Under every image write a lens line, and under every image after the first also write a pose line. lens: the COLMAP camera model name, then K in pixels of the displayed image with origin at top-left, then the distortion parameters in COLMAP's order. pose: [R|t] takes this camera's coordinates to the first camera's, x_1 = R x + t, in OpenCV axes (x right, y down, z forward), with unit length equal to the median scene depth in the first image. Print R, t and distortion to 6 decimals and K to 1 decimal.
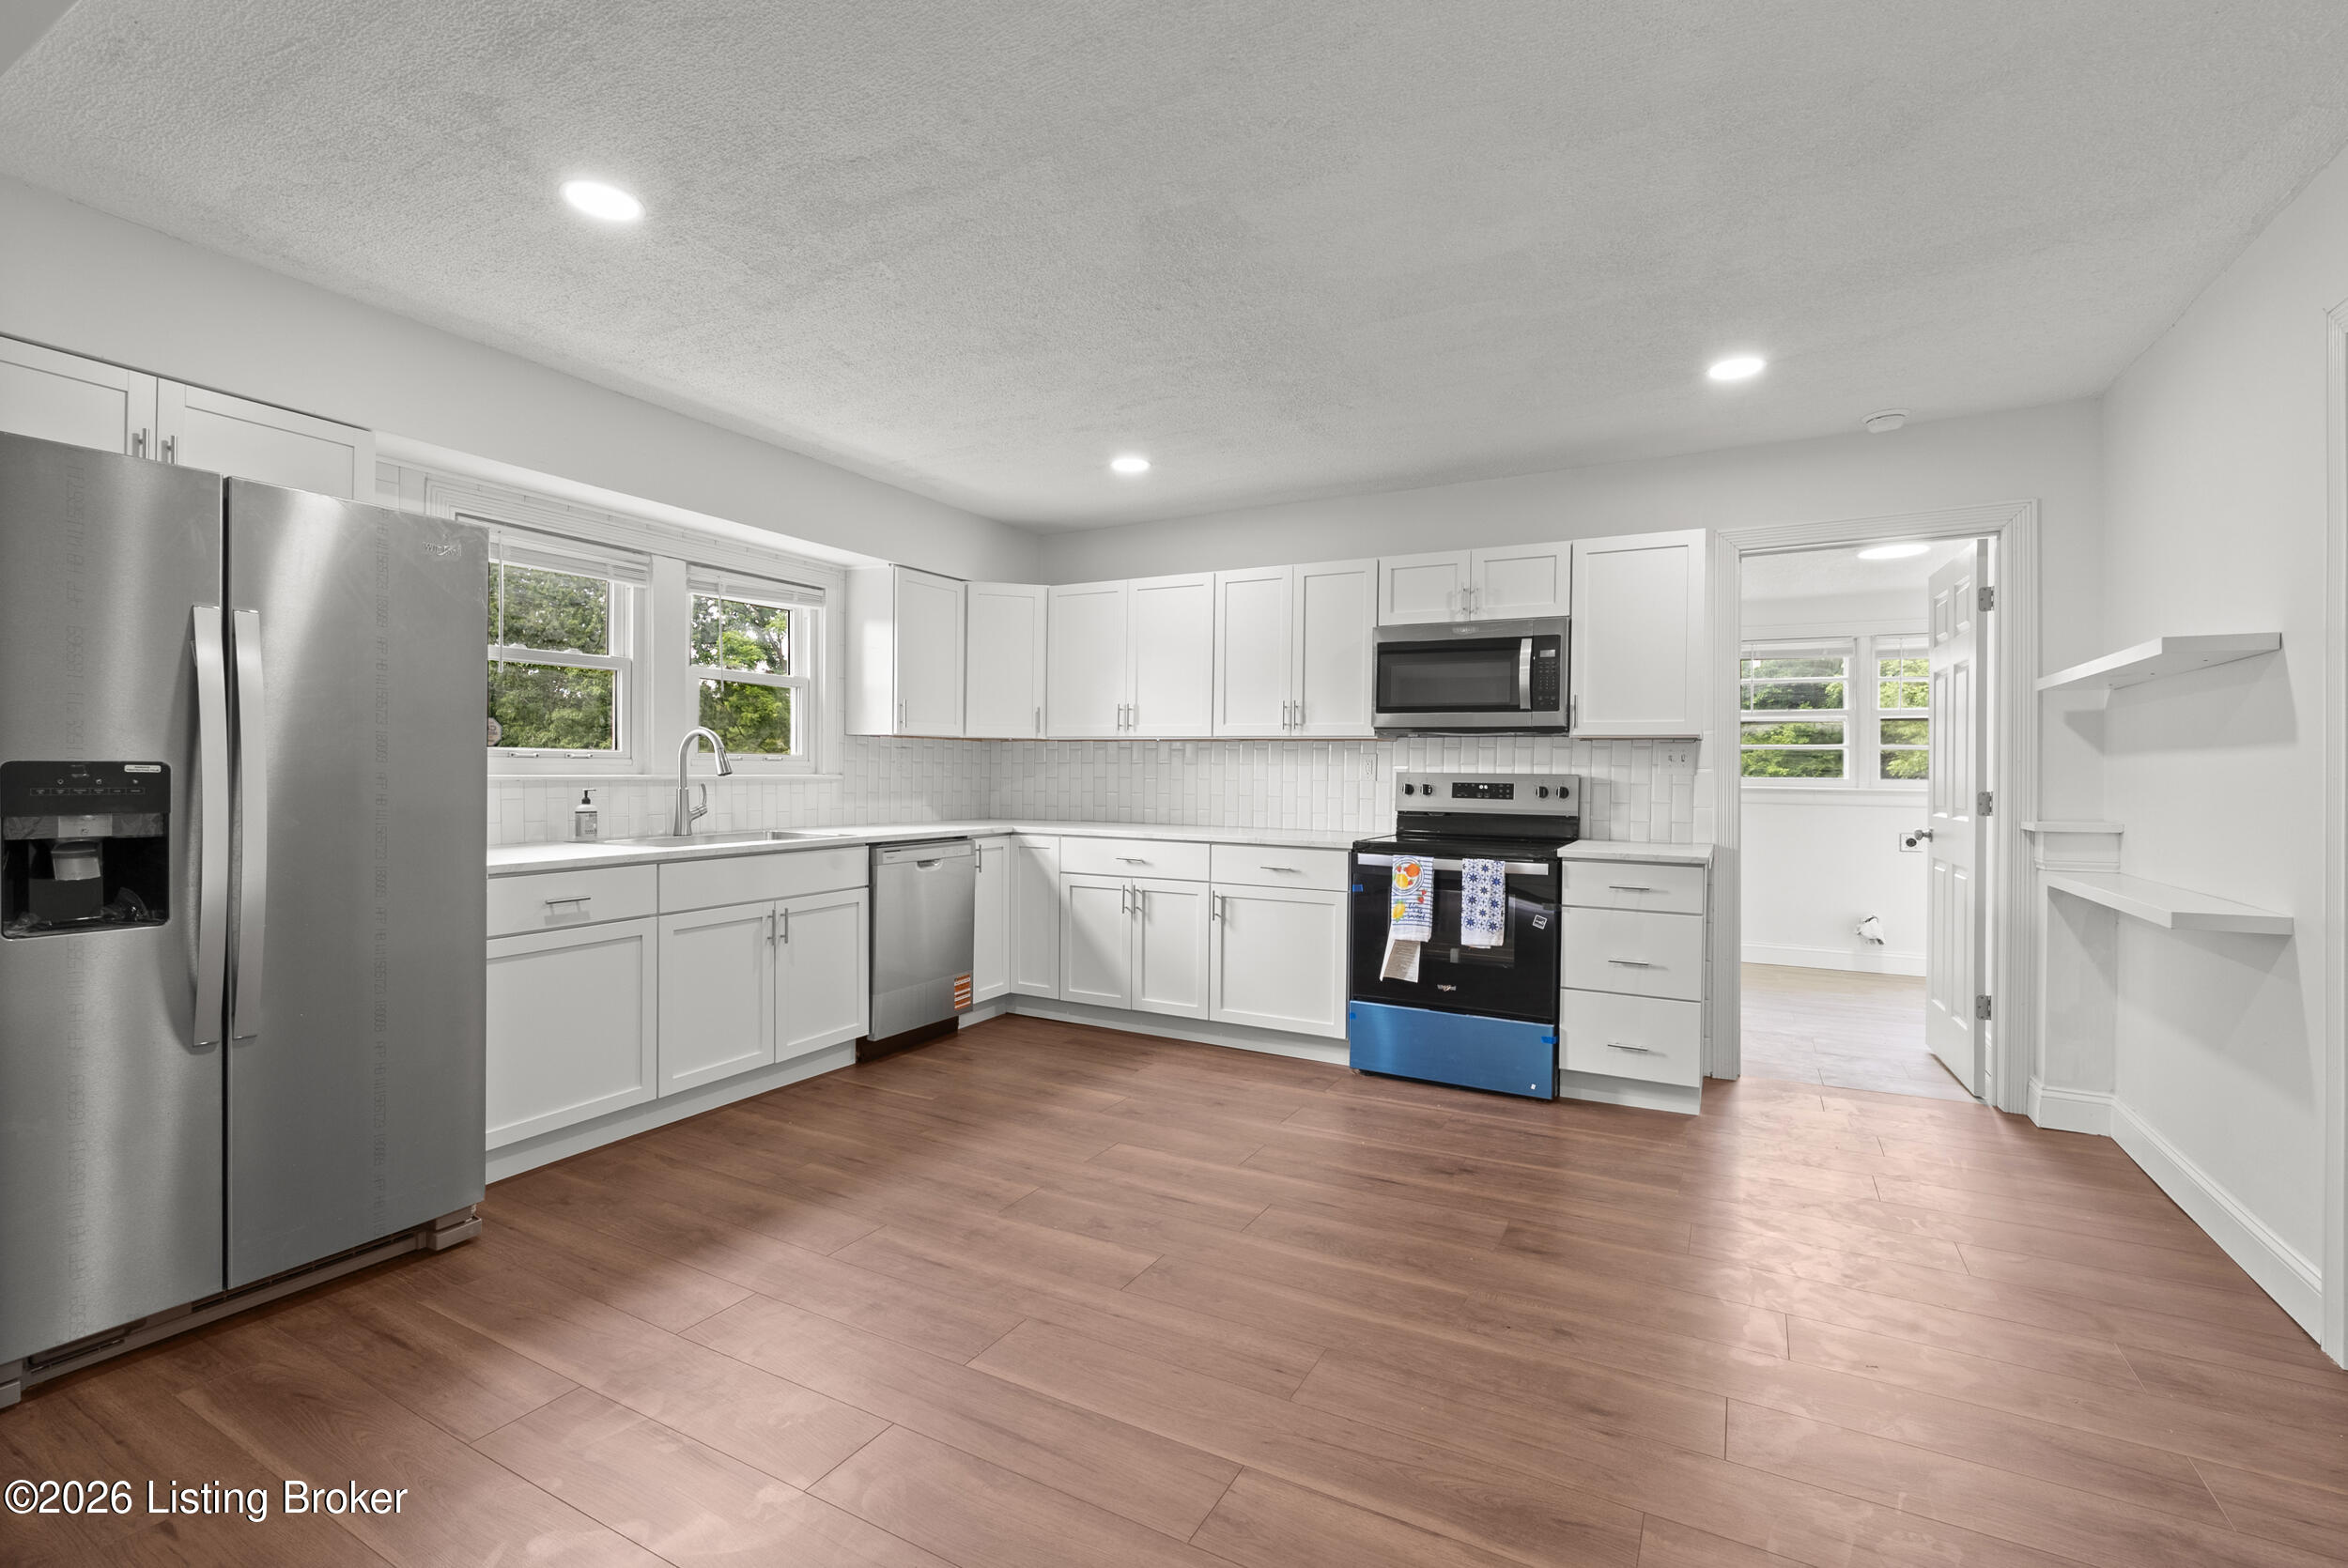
lens RADIAL K [[1028.1, 0, 1183.8], [0, 1028.1, 776.6], [0, 0, 1]] dist [-0.000845, -0.000179]
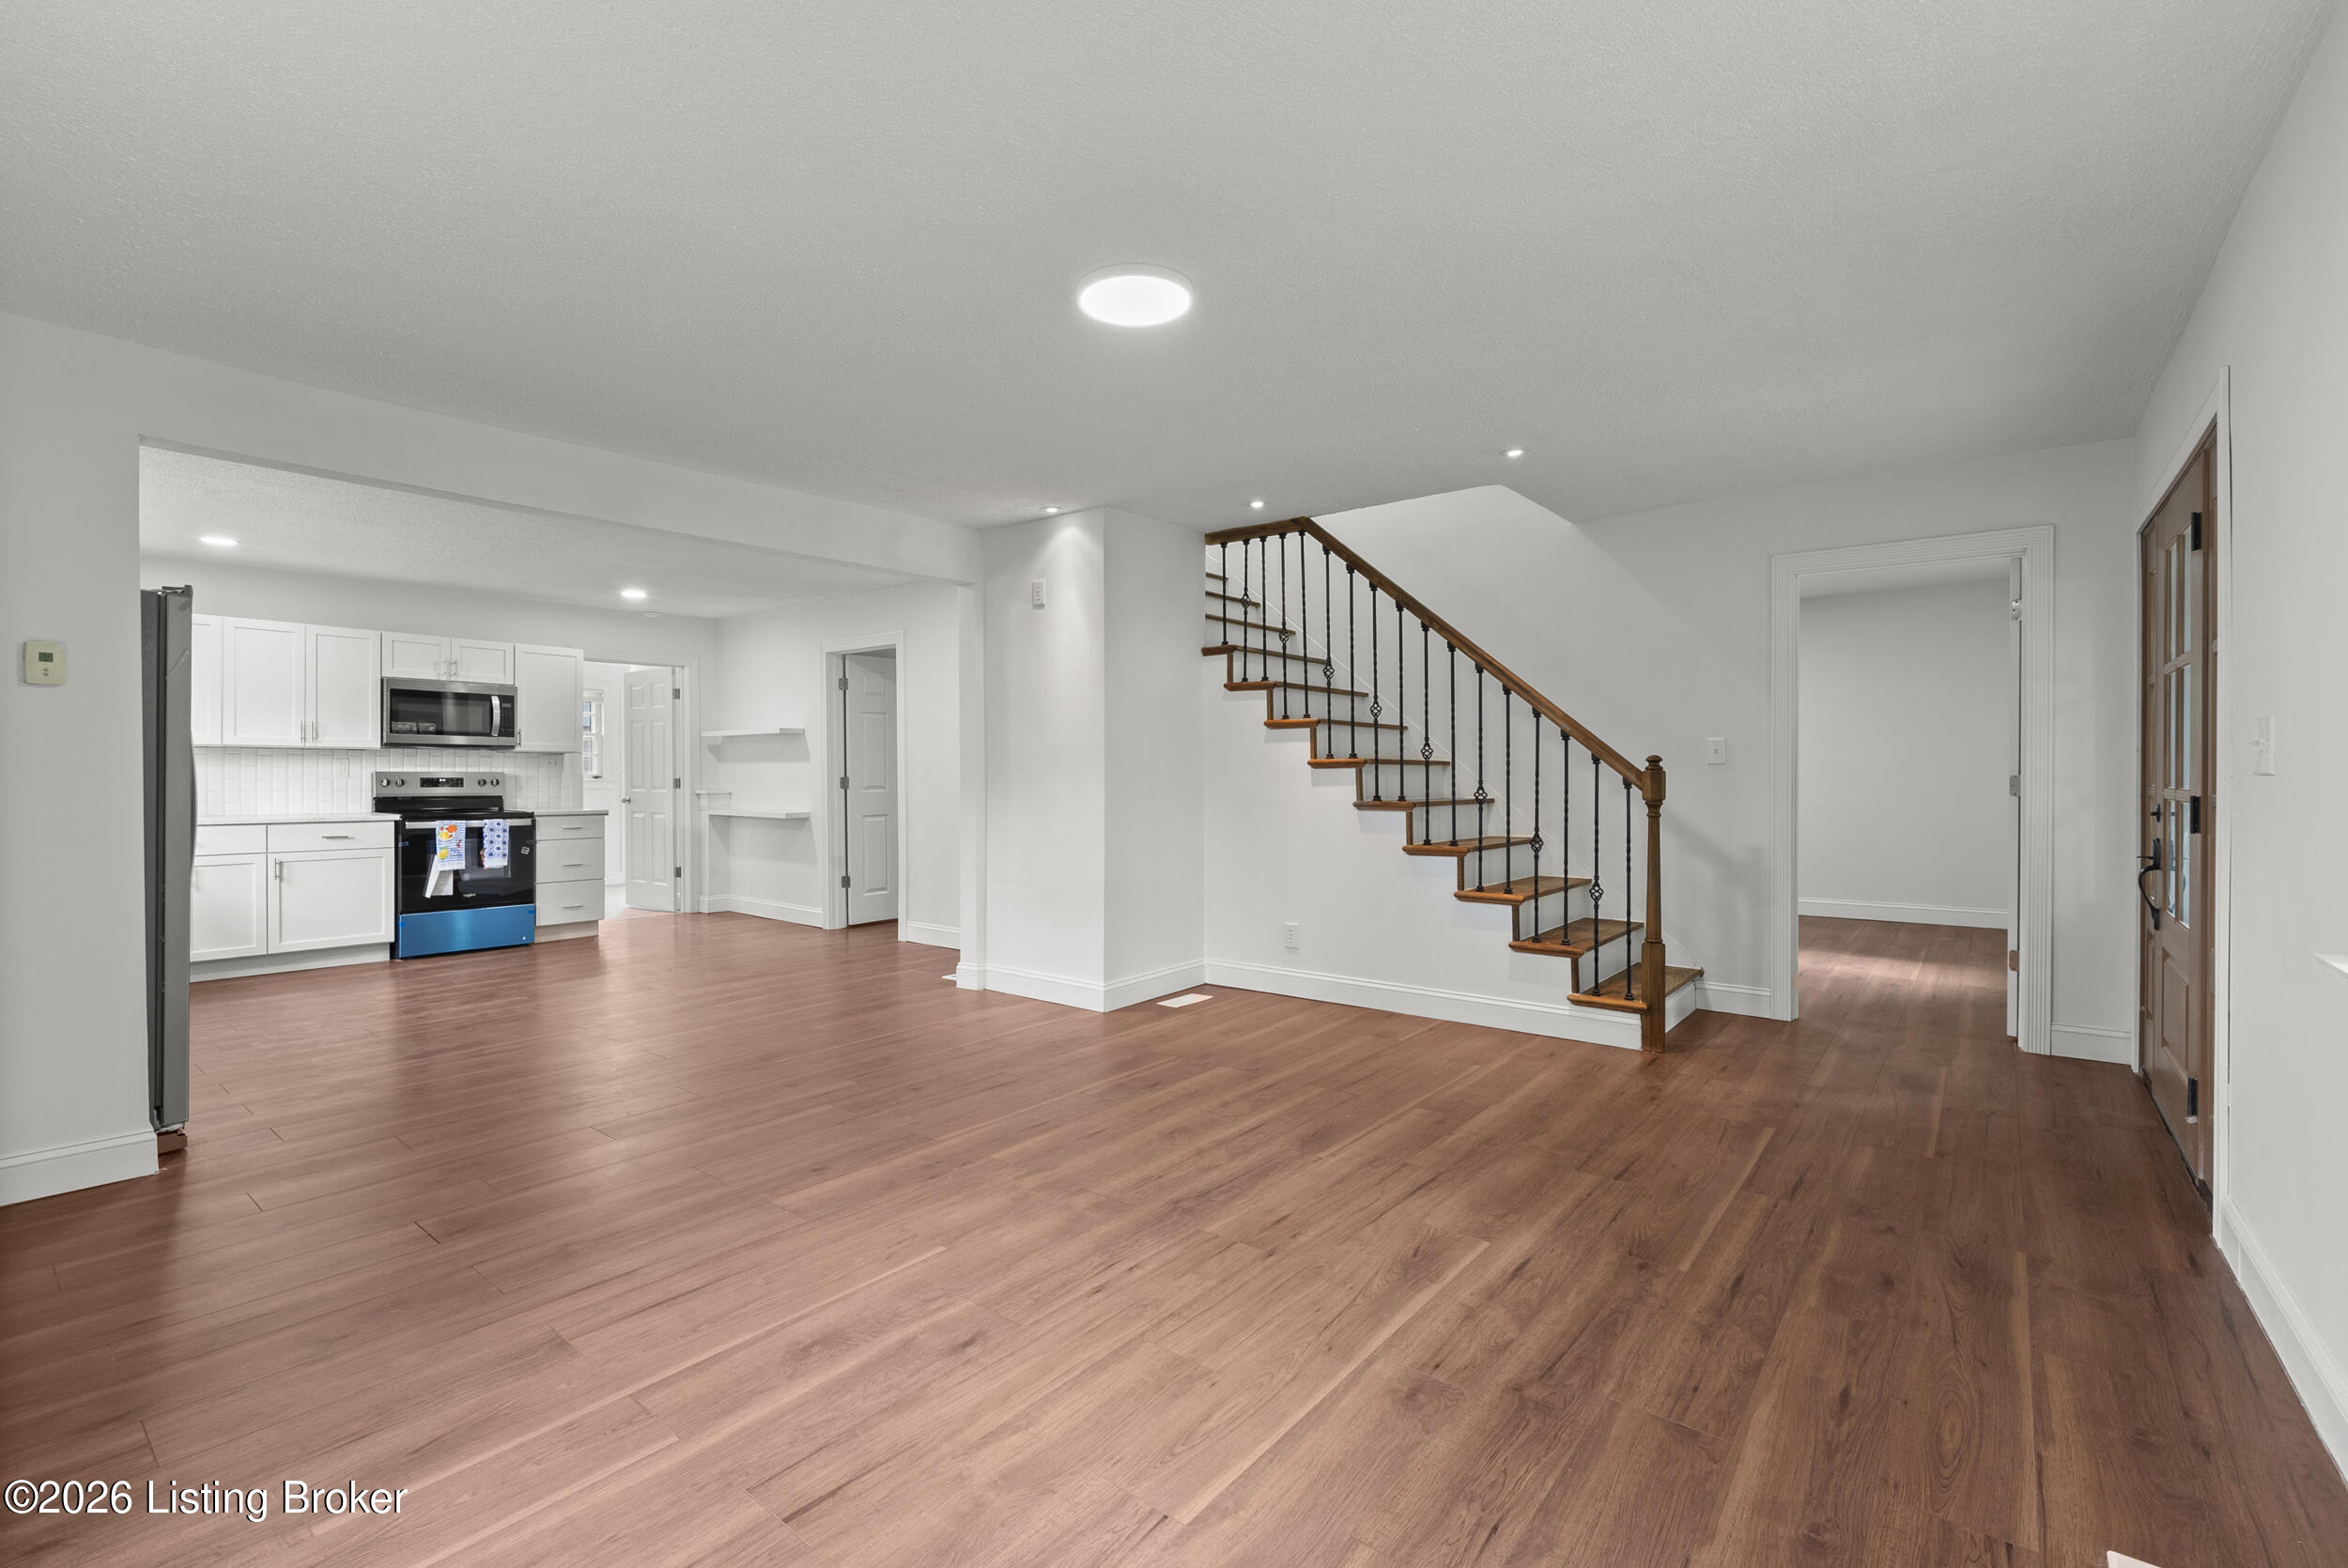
lens RADIAL K [[1028.1, 0, 1172.5], [0, 1028.1, 776.0], [0, 0, 1]] dist [-0.000845, -0.000179]
pose [[0.181132, -0.012040, 0.983385, -1.197454], [0.003928, 0.999926, 0.011519, -0.011550], [-0.983451, 0.001776, 0.181166, -0.471239]]
